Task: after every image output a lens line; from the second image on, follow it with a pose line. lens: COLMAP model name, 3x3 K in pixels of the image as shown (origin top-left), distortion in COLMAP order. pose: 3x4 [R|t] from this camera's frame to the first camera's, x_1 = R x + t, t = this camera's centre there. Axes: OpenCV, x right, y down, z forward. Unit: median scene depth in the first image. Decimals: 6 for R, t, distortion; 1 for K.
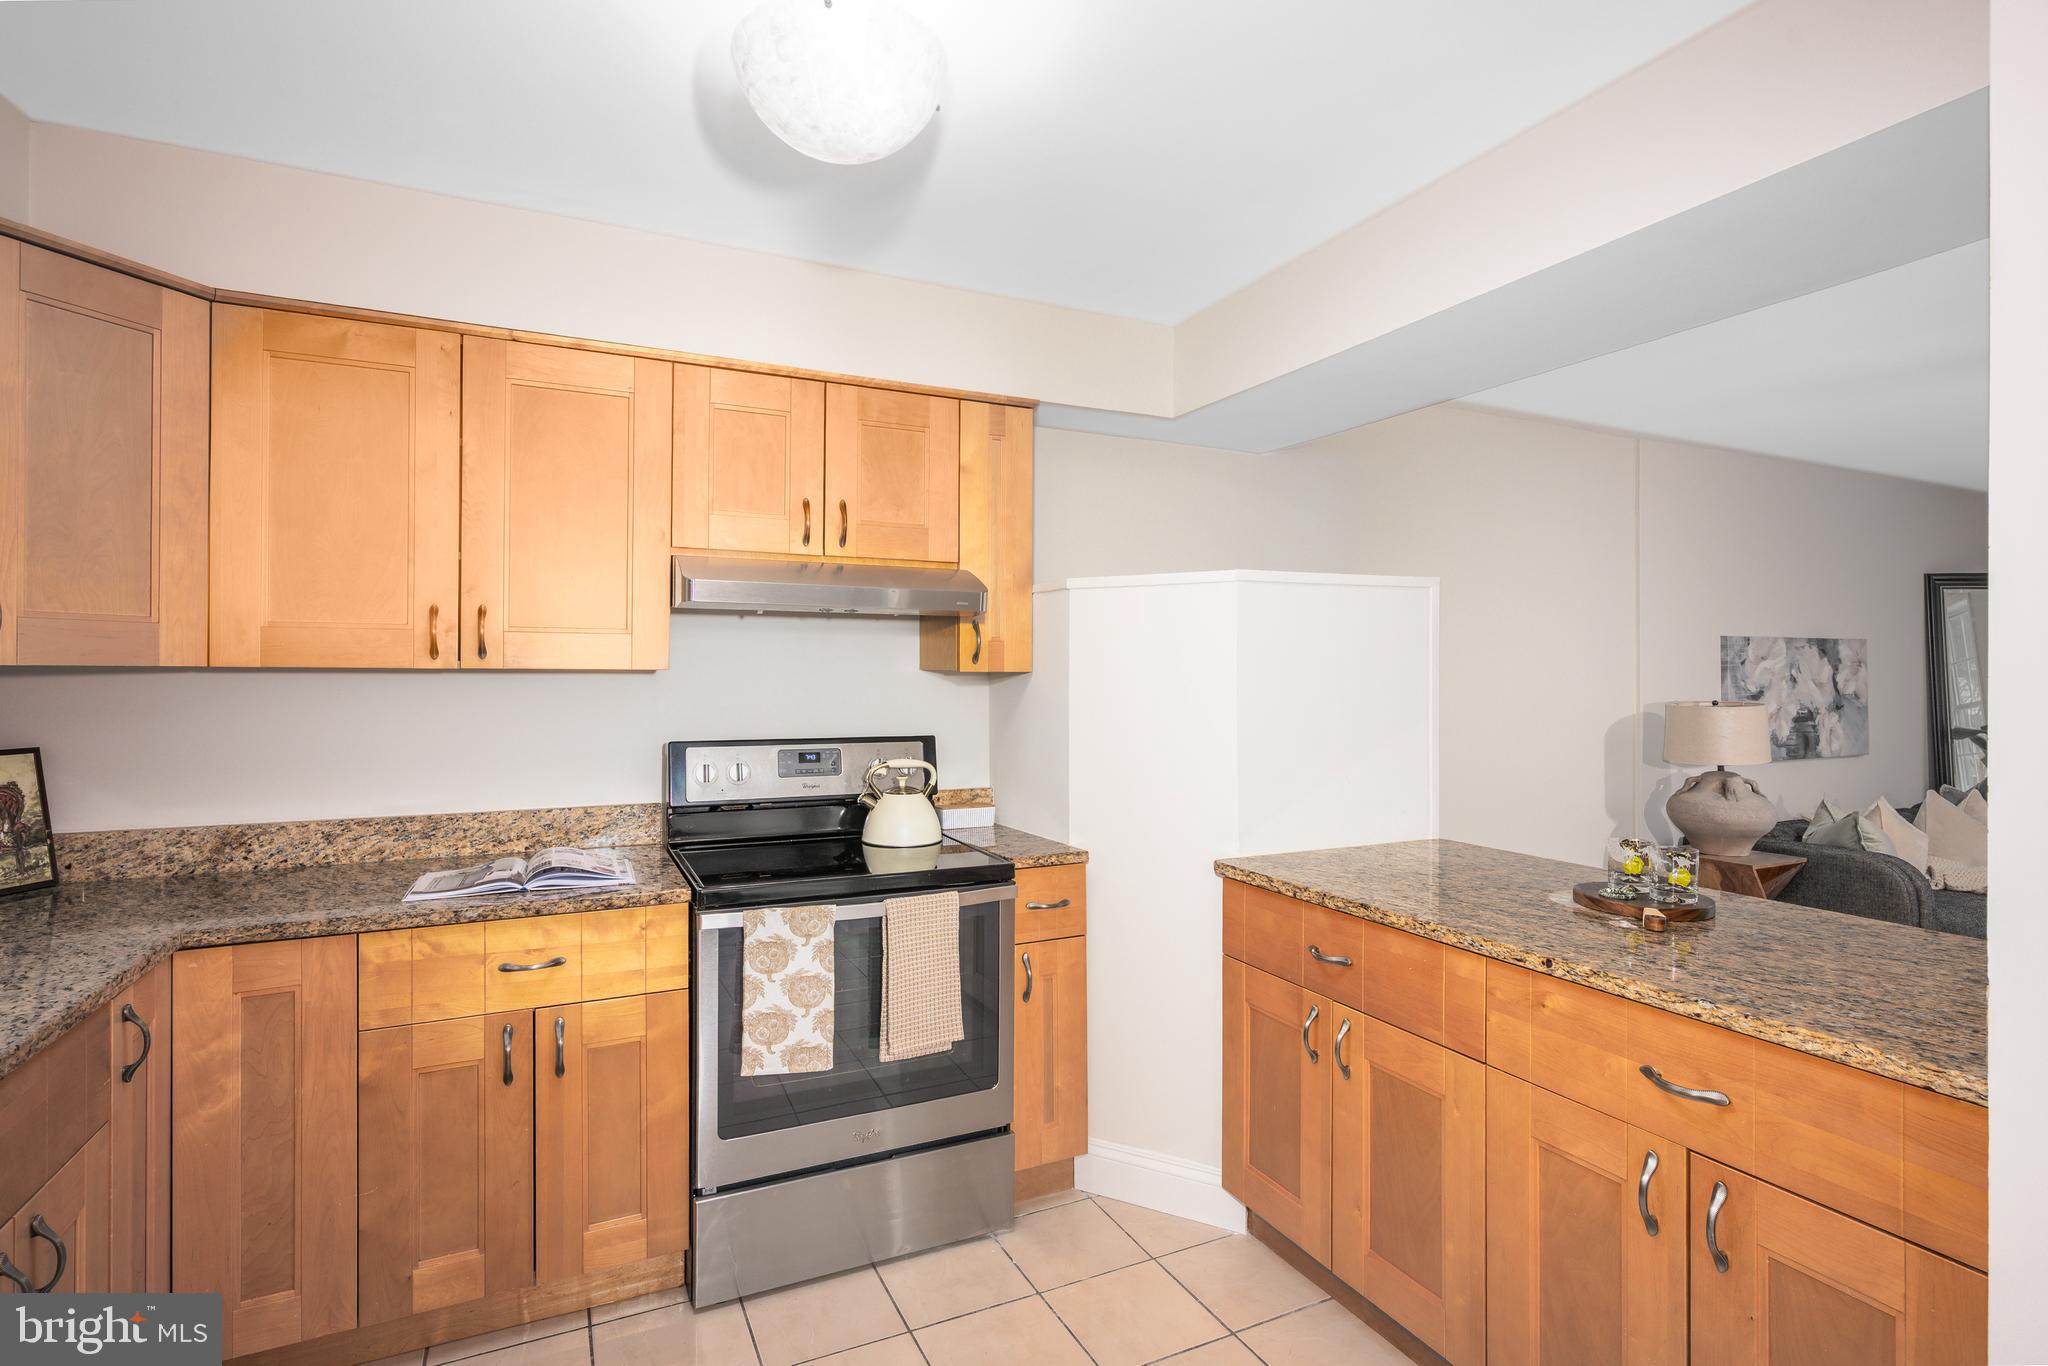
lens RADIAL K [[998.9, 0, 1015.7], [0, 998.9, 672.3], [0, 0, 1]] dist [0.000572, -0.000052]
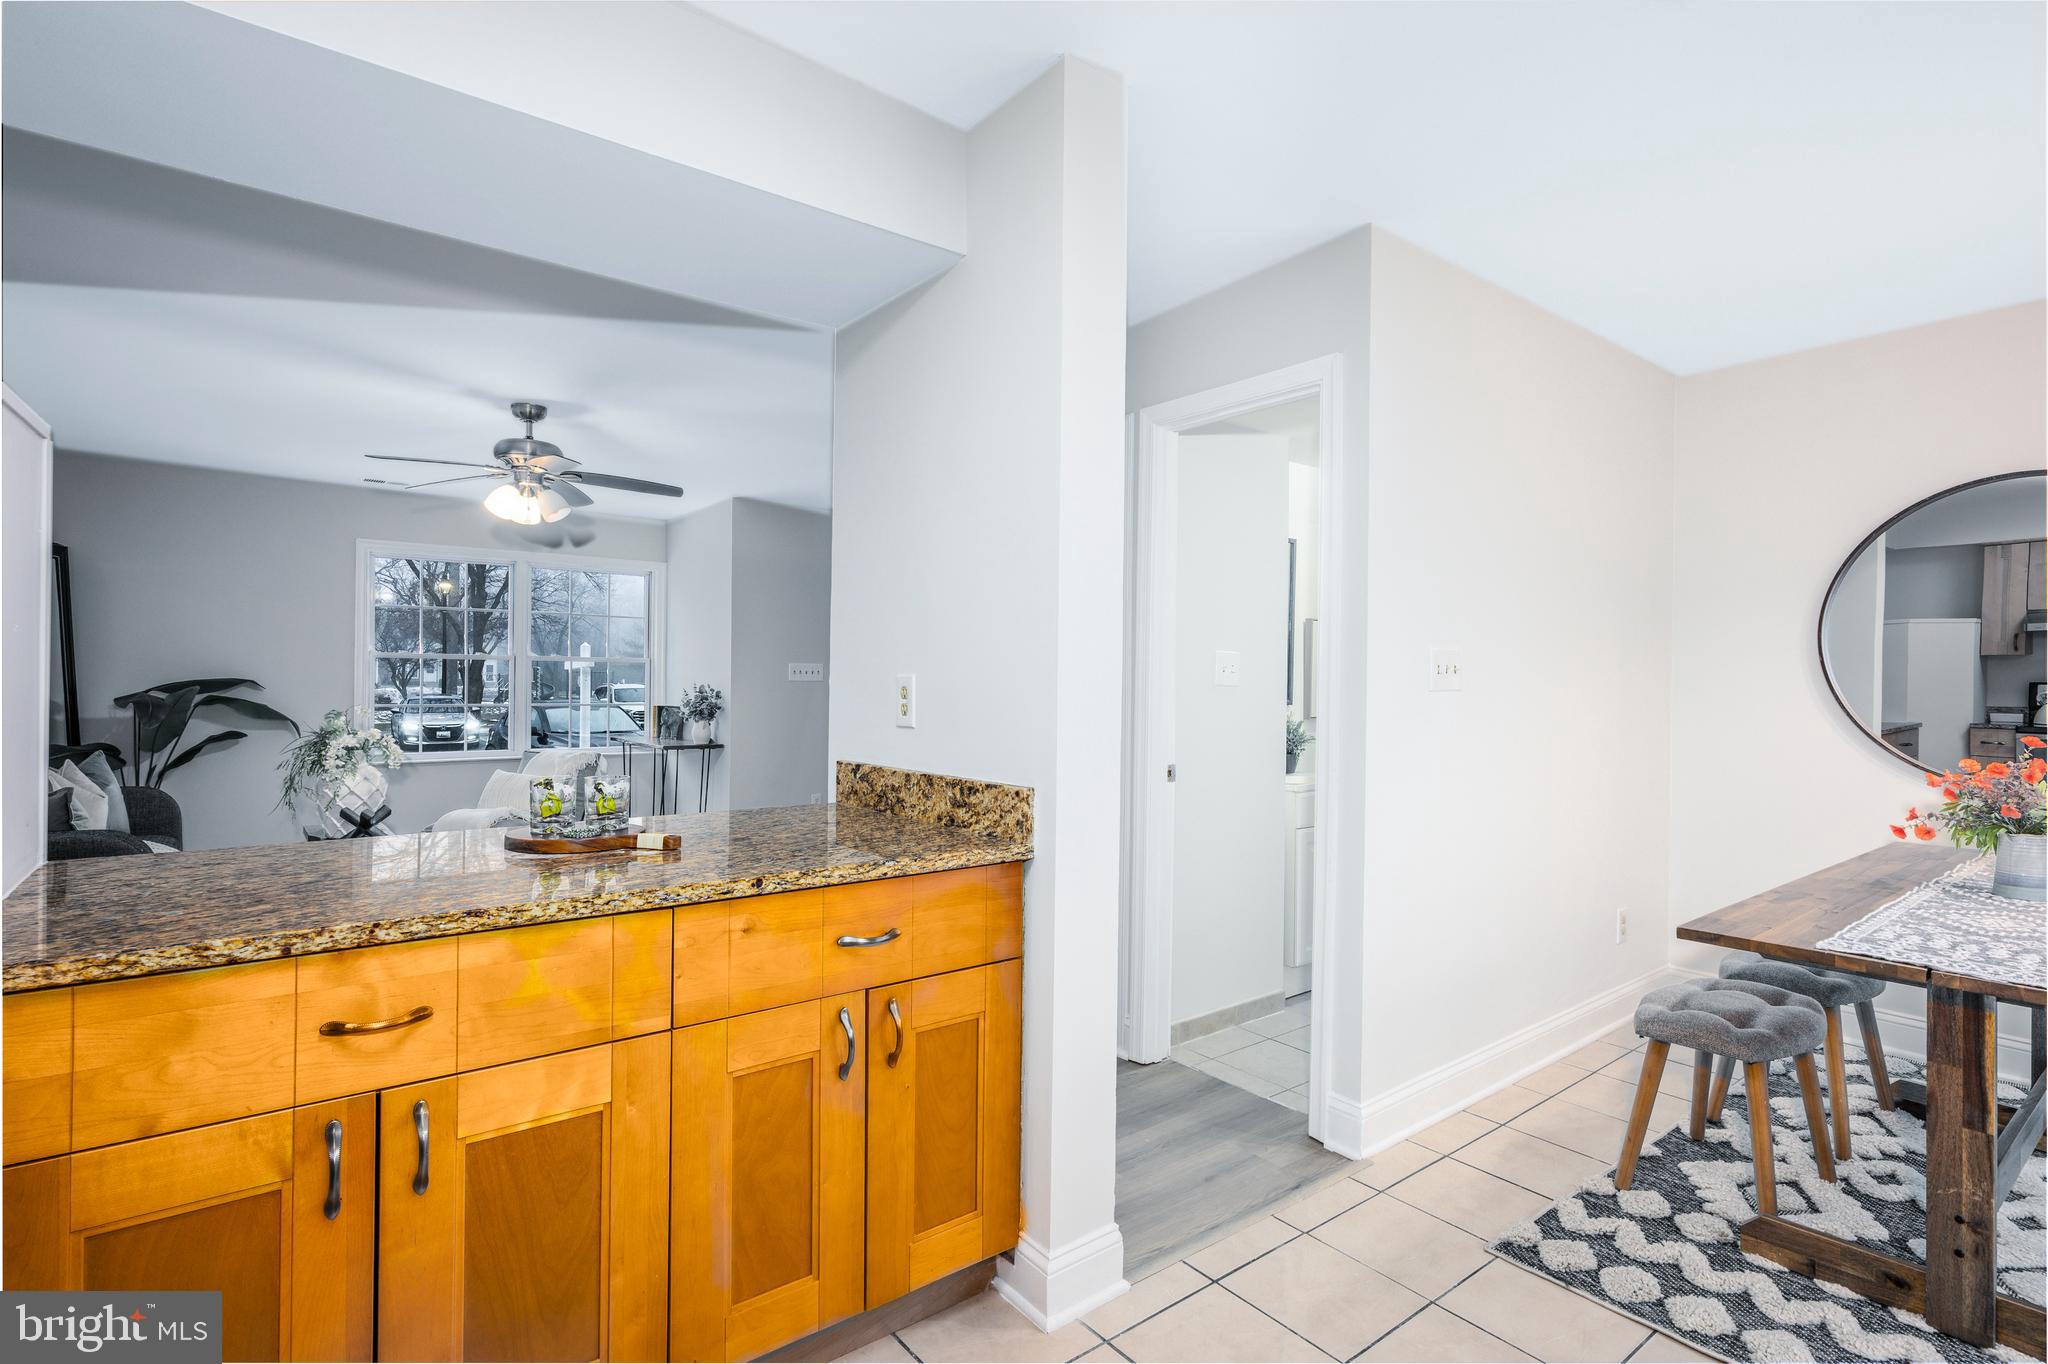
lens RADIAL K [[988.1, 0, 1015.6], [0, 988.1, 680.3], [0, 0, 1]] dist [-0.000070, 0.000545]
pose [[-0.219650, -0.004303, 0.975569, -0.252568], [-0.012890, 0.999916, 0.001508, 0.044075], [-0.975493, -0.012243, -0.219687, 0.506725]]
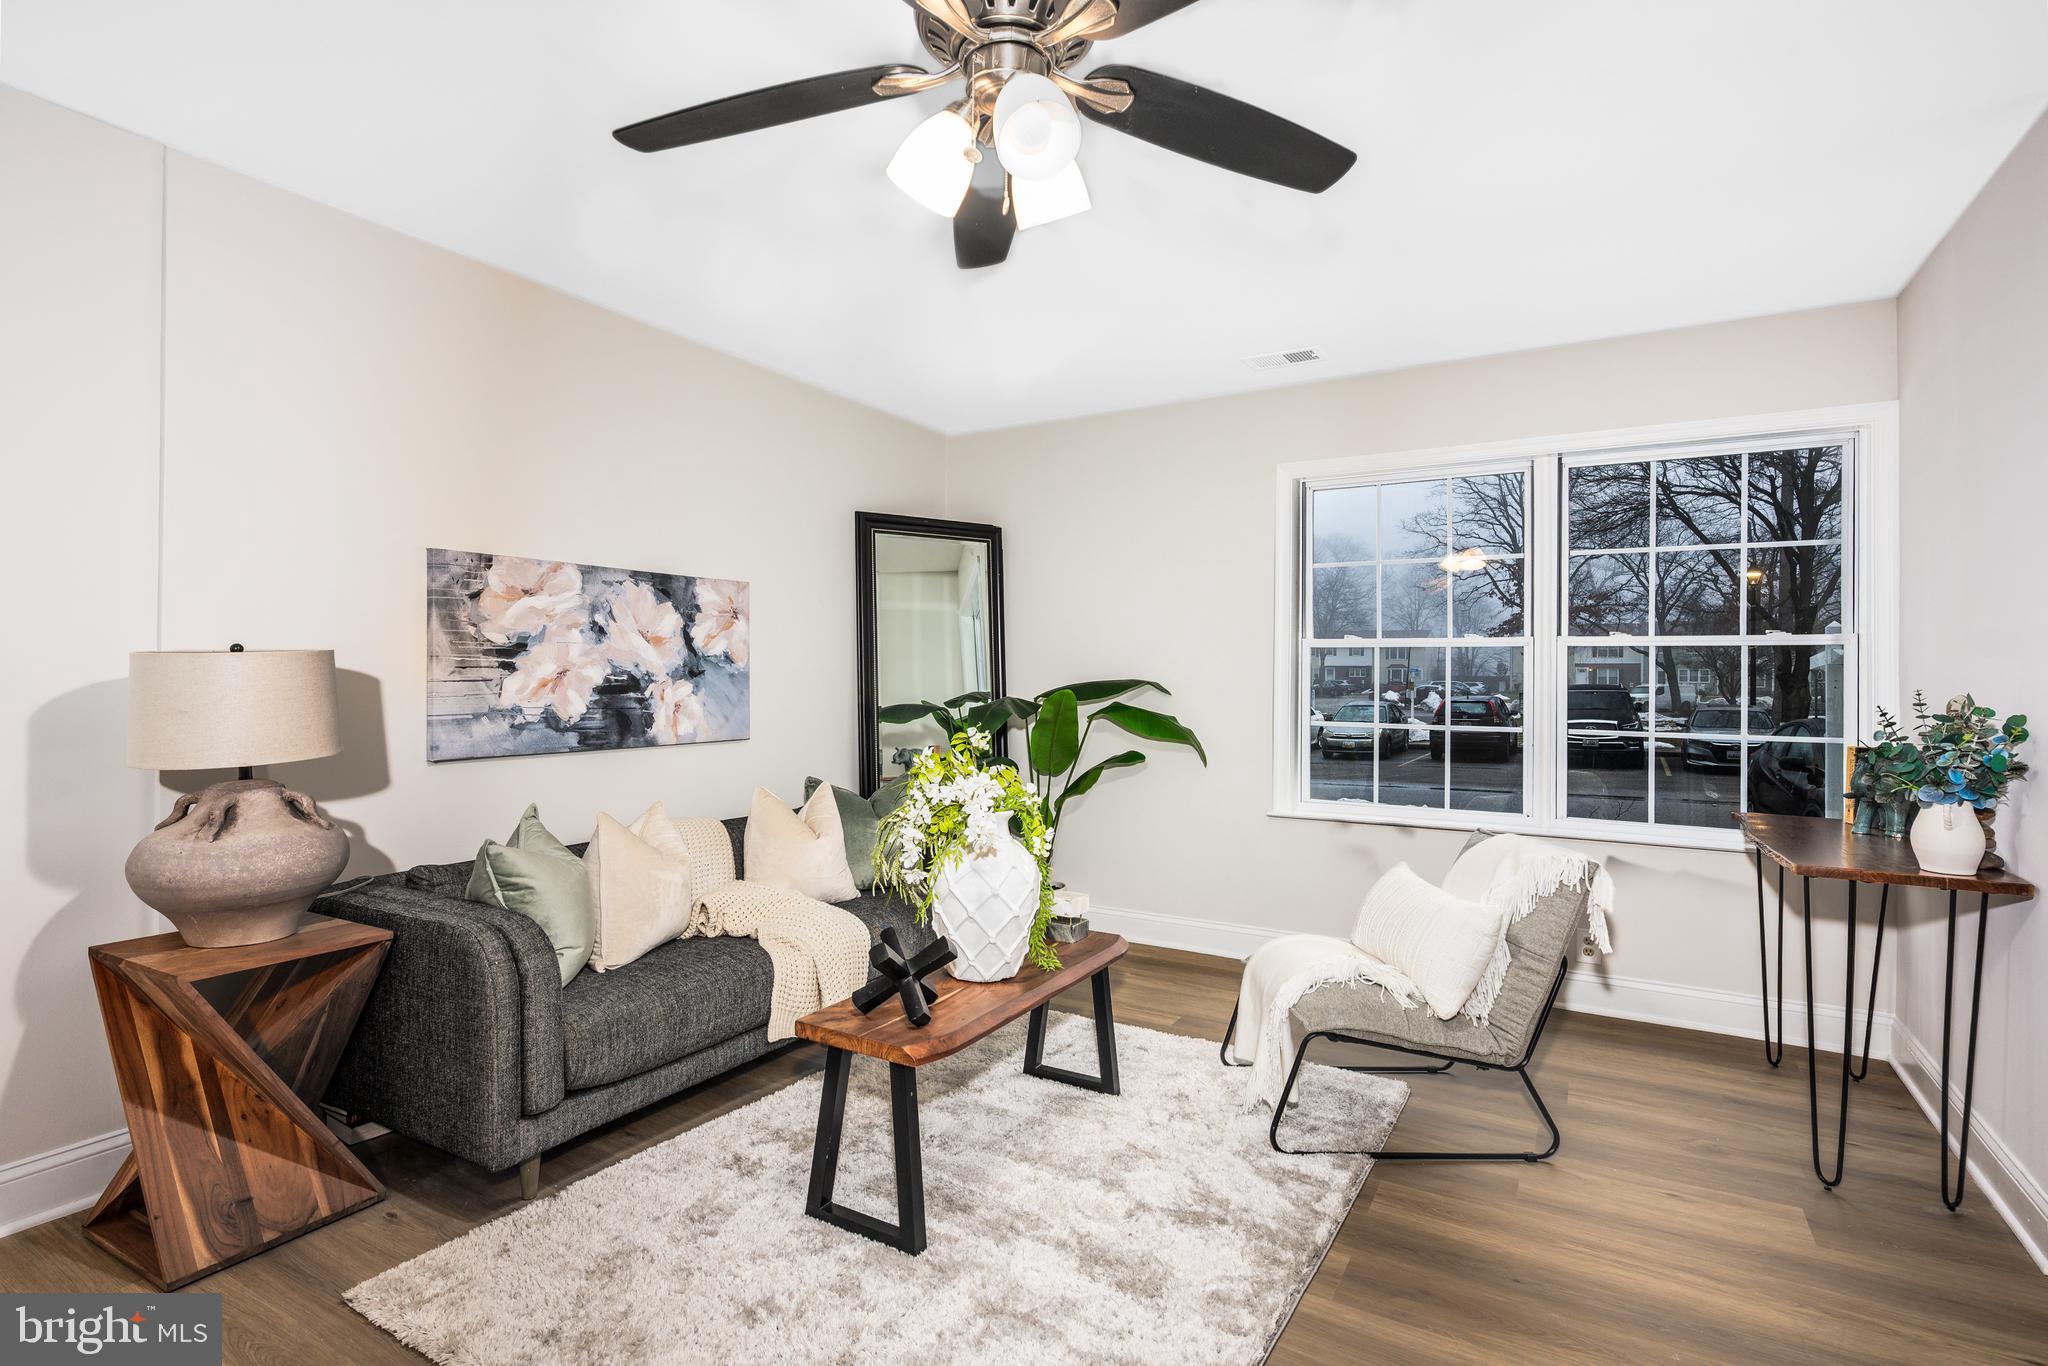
lens RADIAL K [[998.9, 0, 1015.7], [0, 998.9, 672.3], [0, 0, 1]] dist [0.000572, -0.000052]
pose [[0.827812, 0.007584, 0.560954, 1.029801], [-0.008924, 0.999960, -0.000350, 0.054384], [-0.560934, -0.004716, 0.827847, 0.476569]]
